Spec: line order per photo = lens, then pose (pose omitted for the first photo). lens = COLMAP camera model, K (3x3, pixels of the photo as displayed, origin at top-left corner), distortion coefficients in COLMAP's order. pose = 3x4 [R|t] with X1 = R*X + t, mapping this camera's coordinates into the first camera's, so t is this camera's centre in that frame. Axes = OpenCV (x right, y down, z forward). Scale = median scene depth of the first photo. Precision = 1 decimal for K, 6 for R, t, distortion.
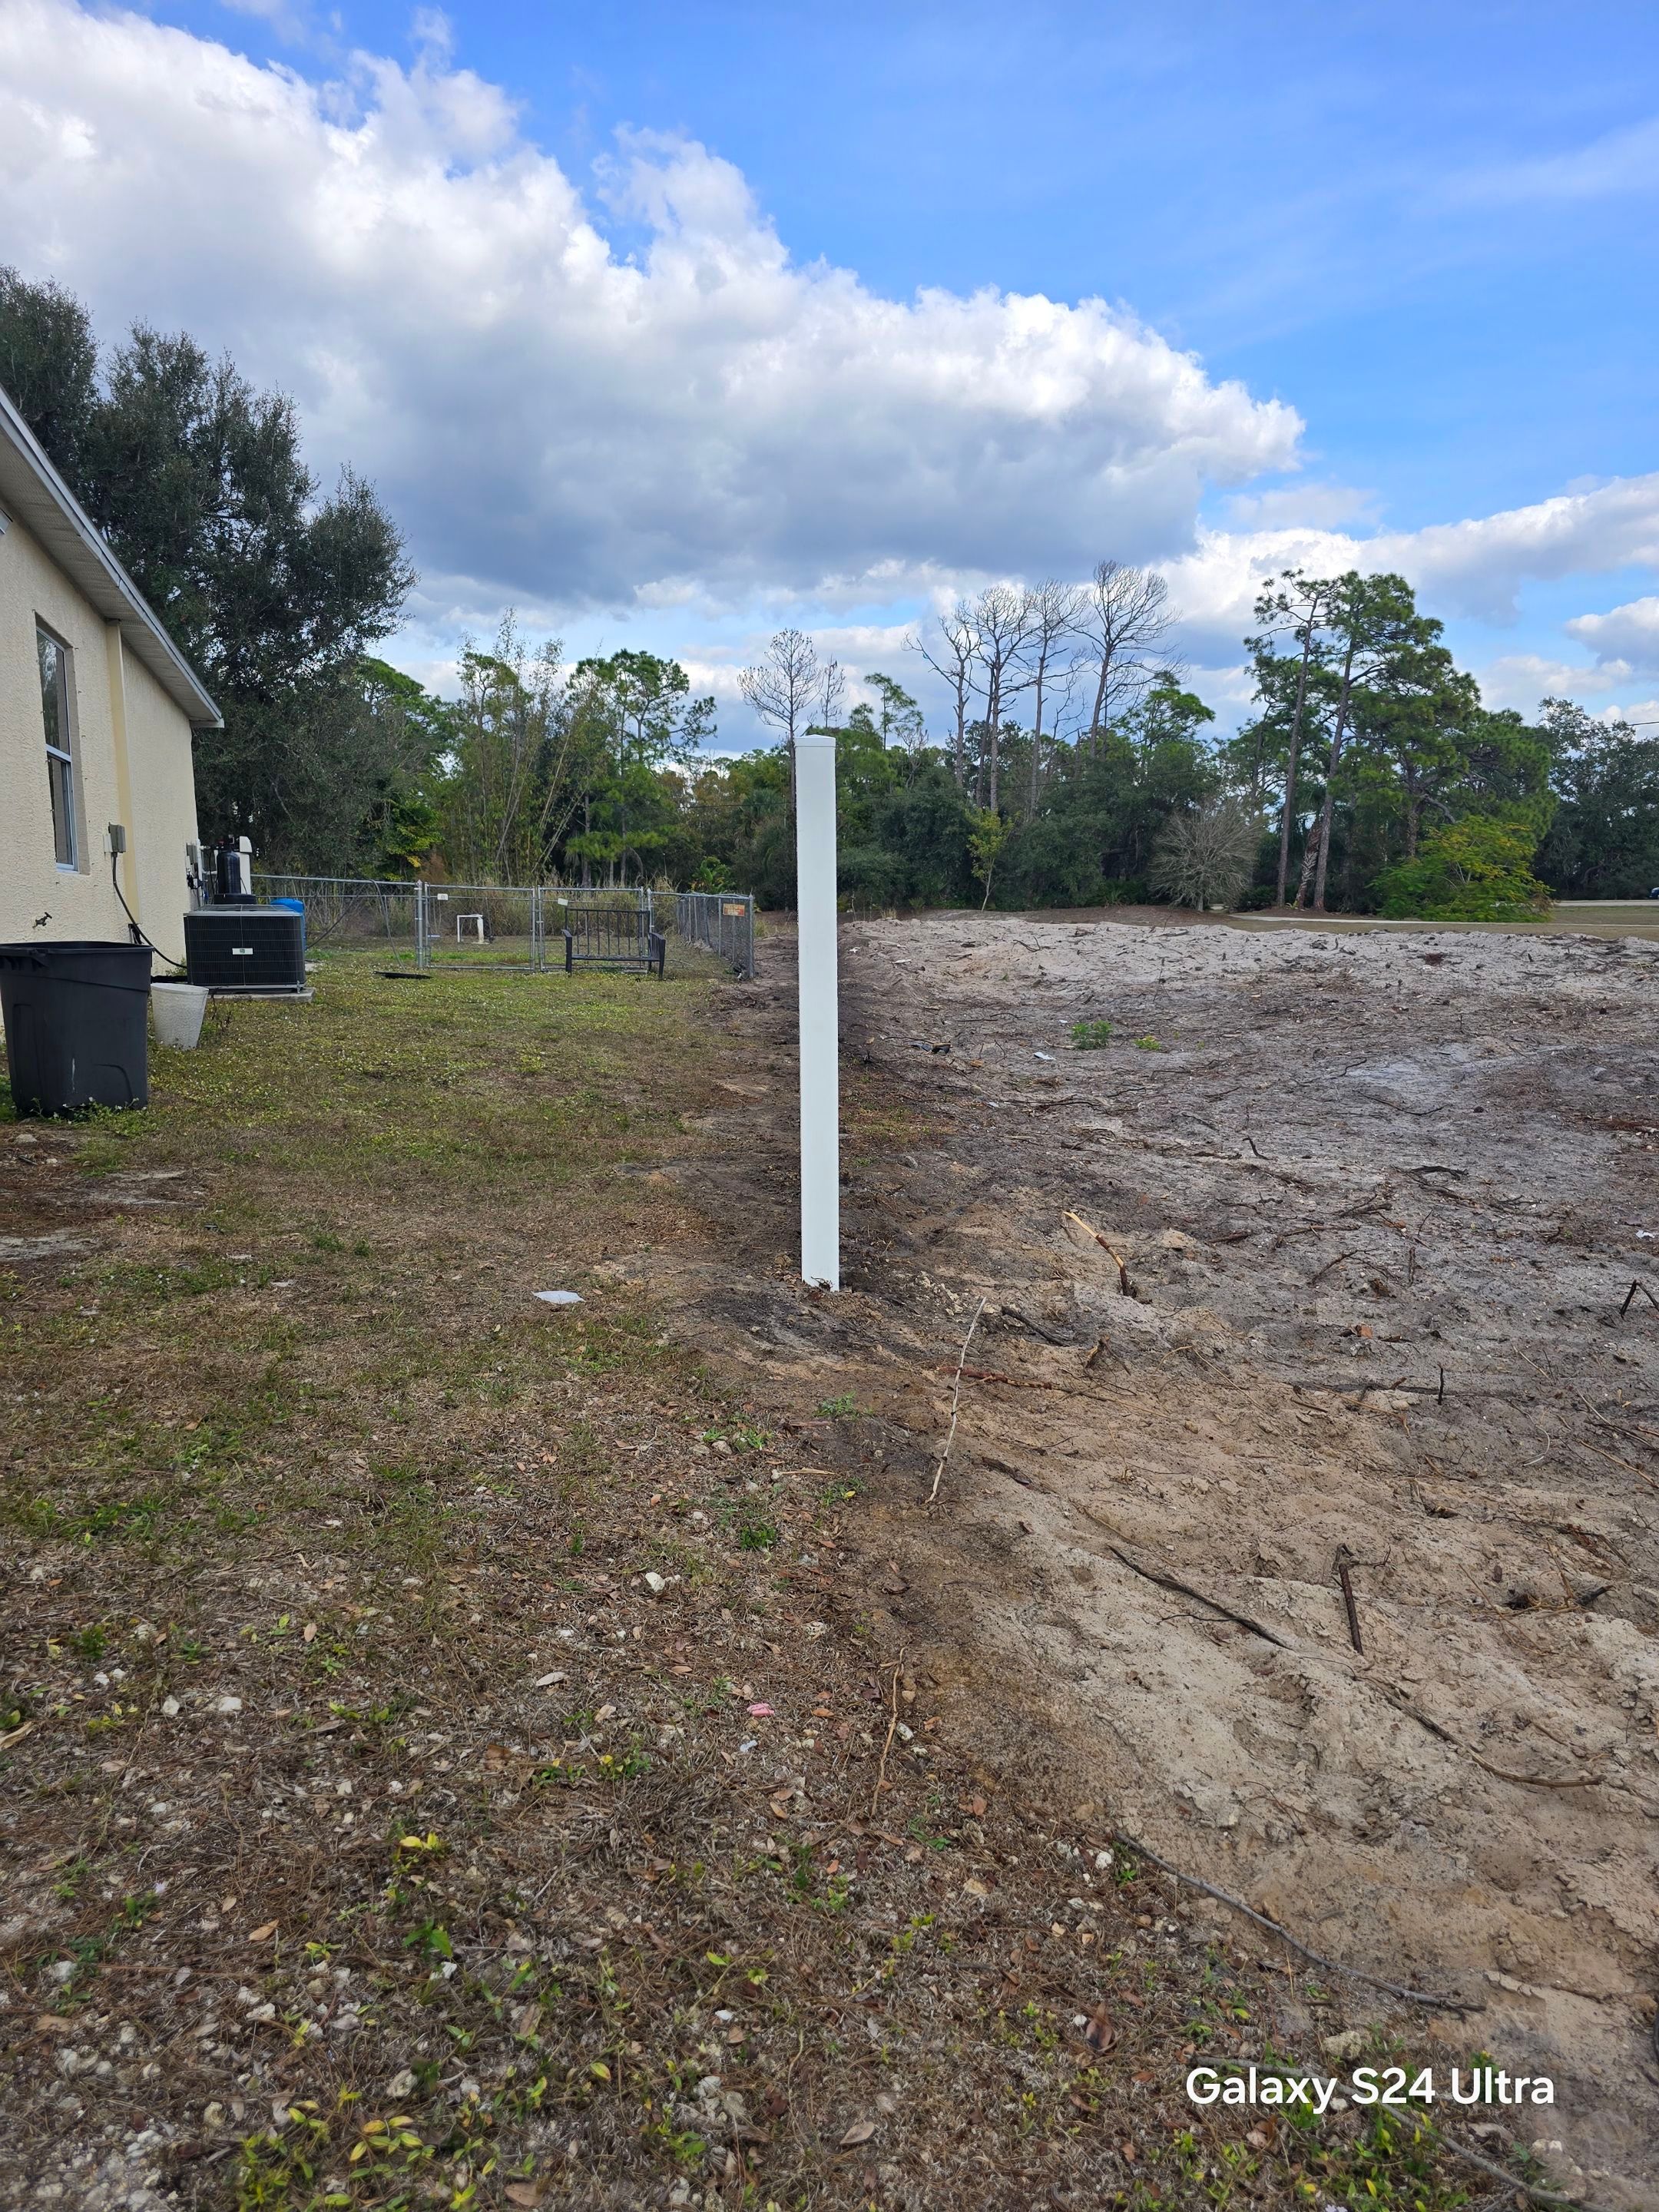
lens RADIAL K [[1455.9, 0, 841.0], [0, 1455.9, 1098.5], [0, 0, 1]] dist [0.069716, -0.063734]
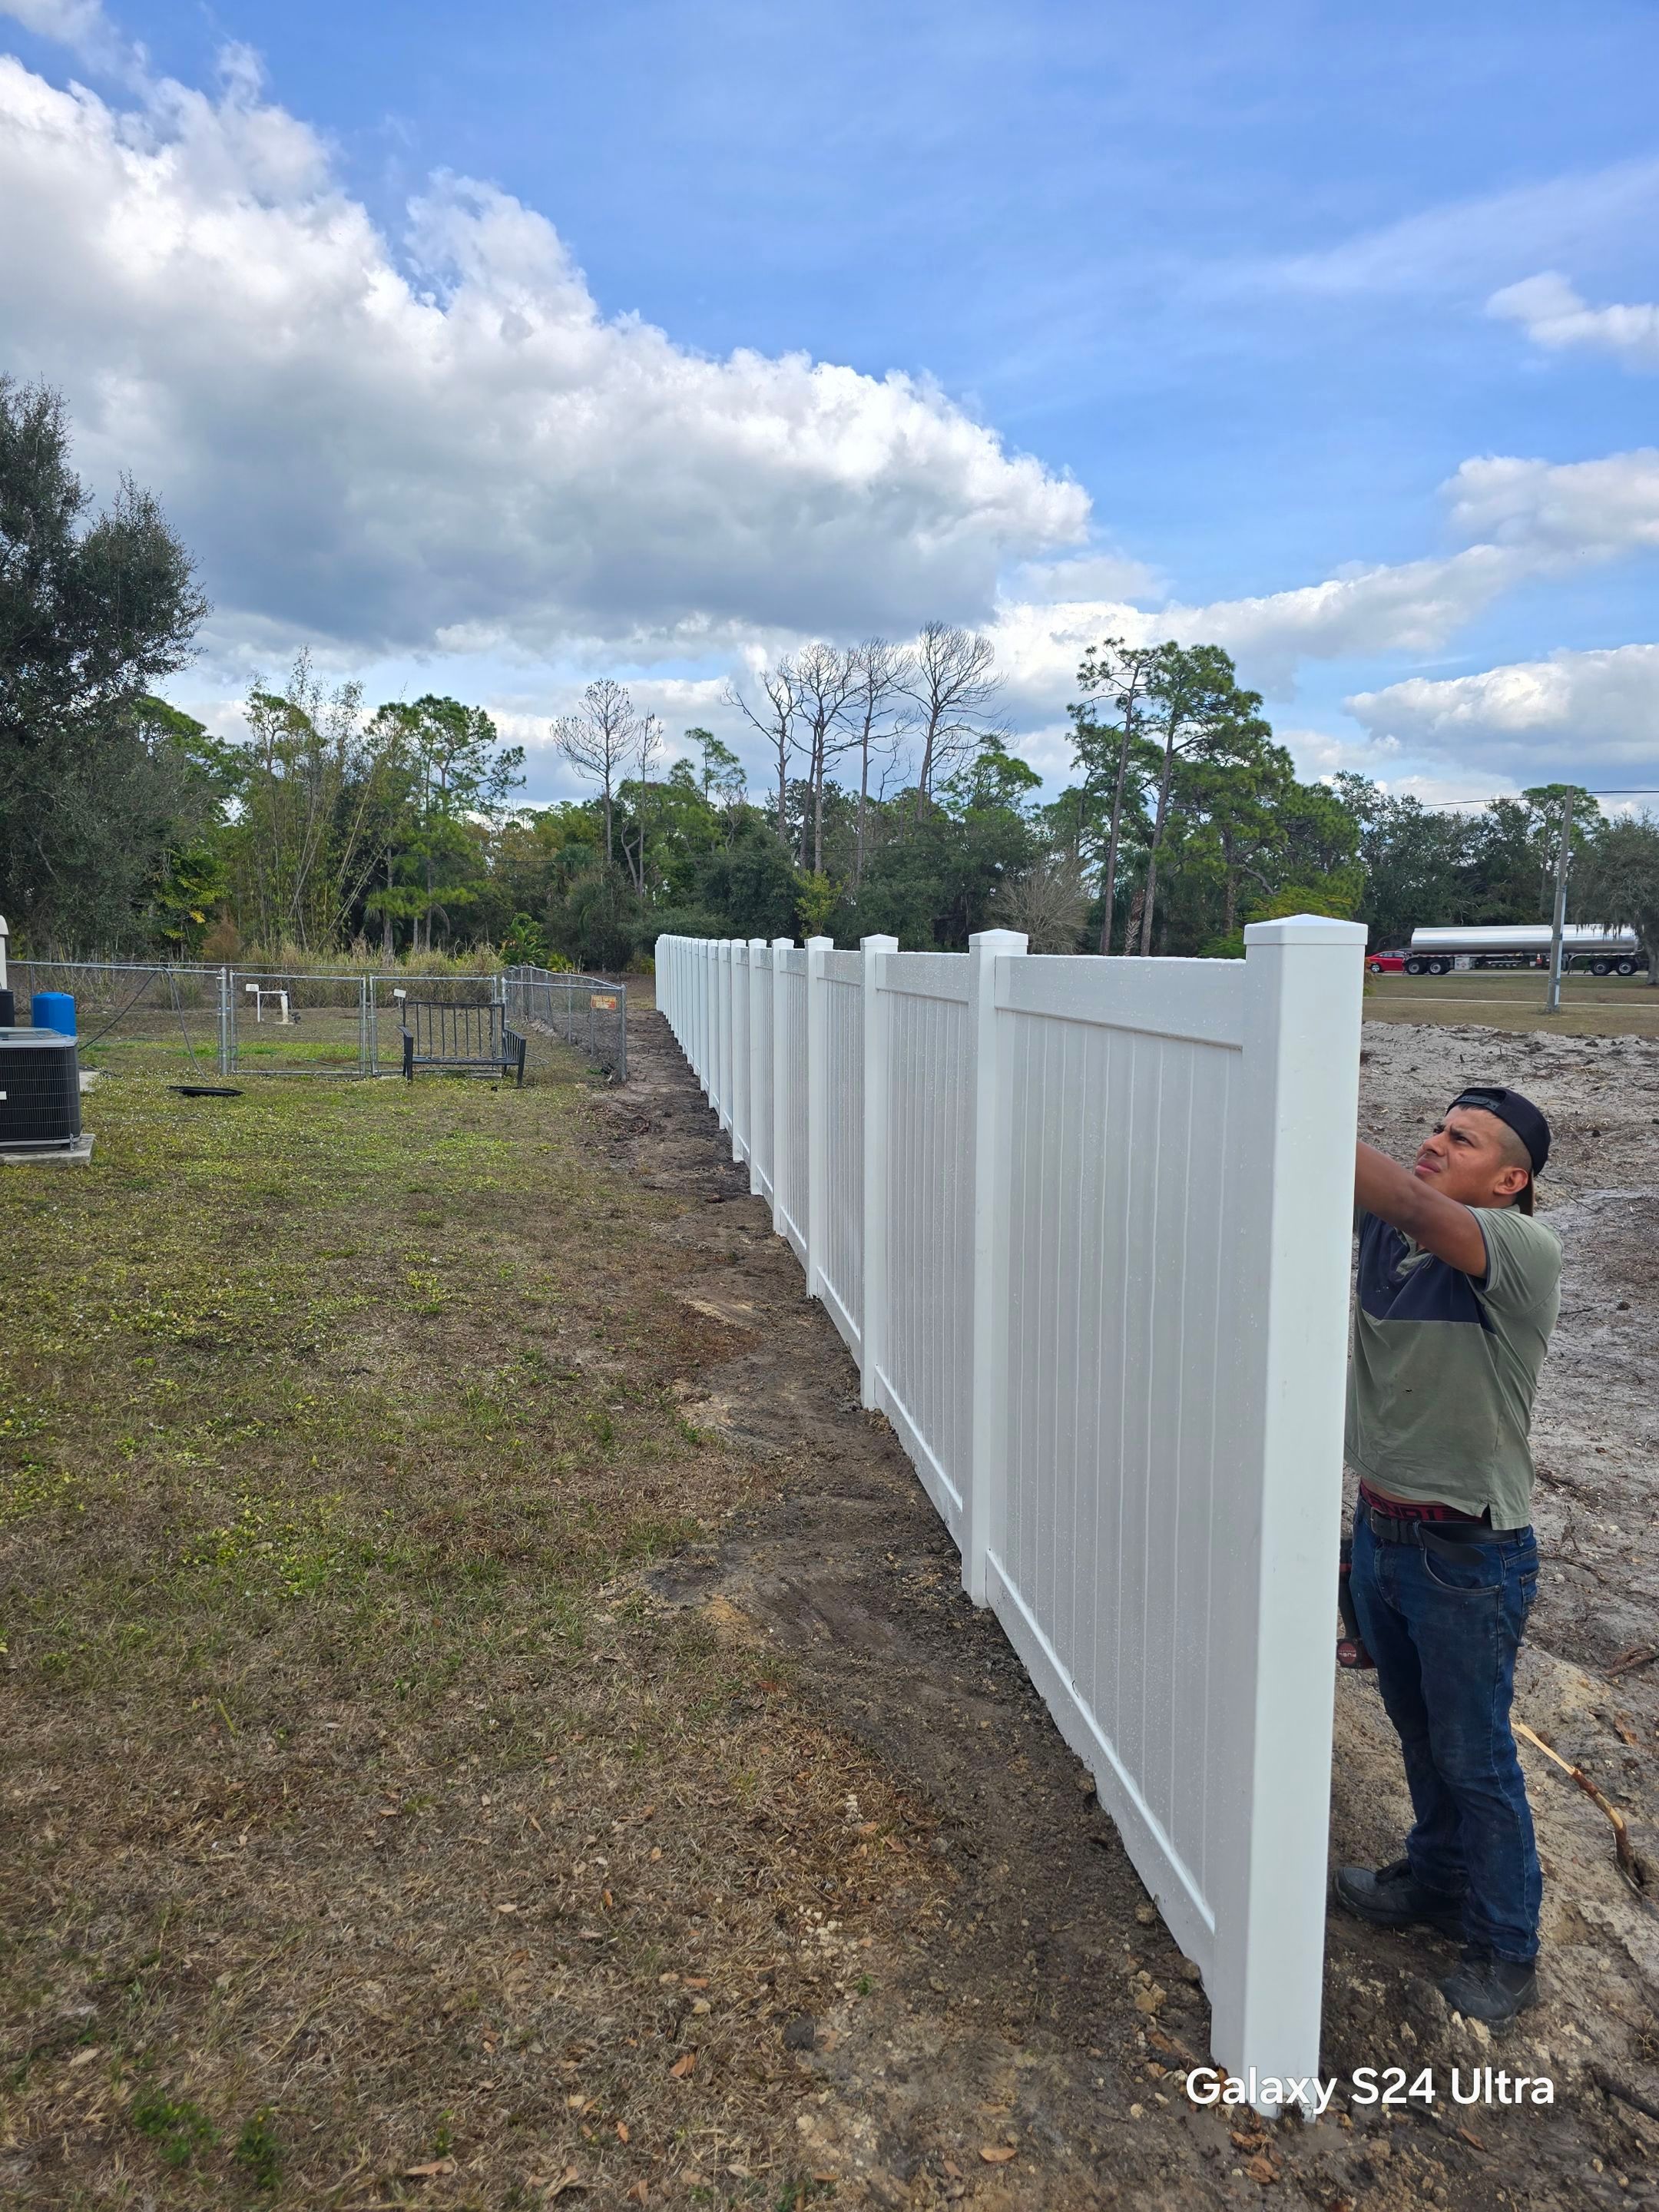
lens RADIAL K [[1458.7, 0, 810.8], [0, 1458.7, 1136.4], [0, 0, 1]] dist [0.058983, -0.052244]
pose [[0.993402, -0.003783, 0.114622, -0.014394], [0.005009, 0.999933, -0.010415, -0.011578], [-0.114575, 0.010920, 0.993355, 0.037220]]
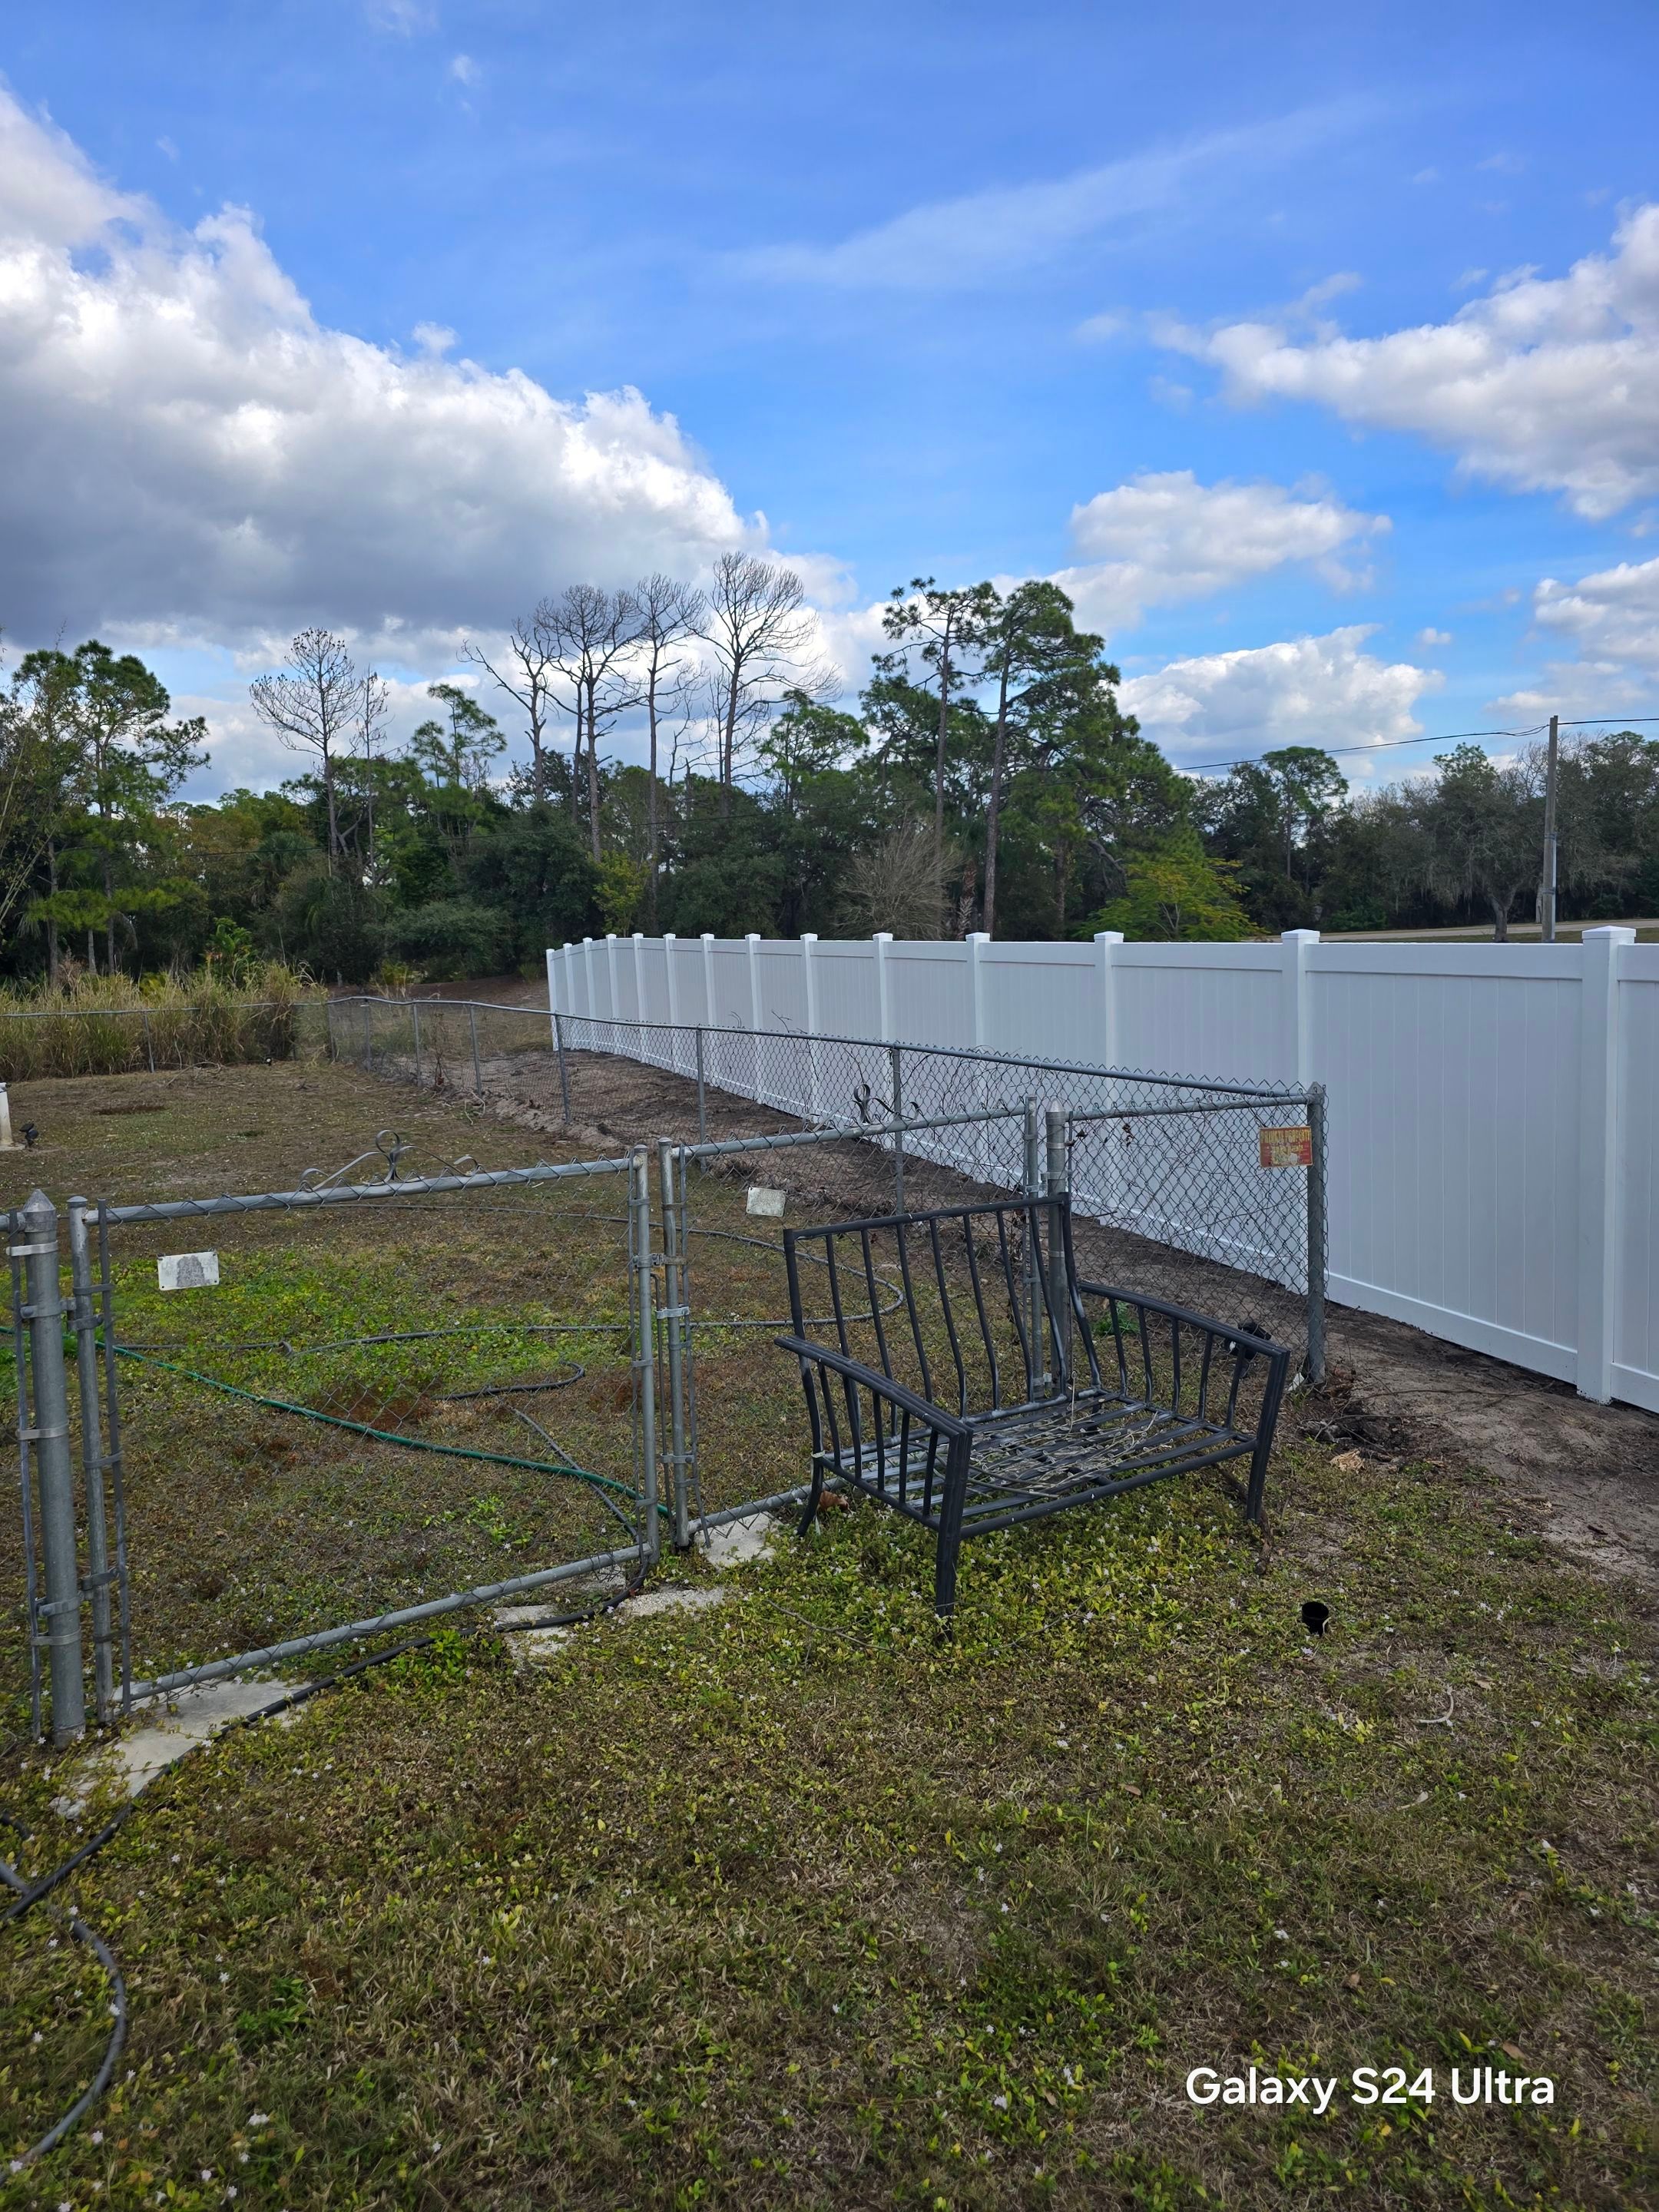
lens RADIAL K [[1454.9, 0, 784.5], [0, 1454.9, 1098.9], [0, 0, 1]] dist [0.061021, -0.074868]
pose [[0.947749, -0.068876, 0.311494, -0.068430], [0.078882, 0.996691, -0.019621, -0.039052], [-0.309112, 0.043167, 0.950045, 0.212926]]
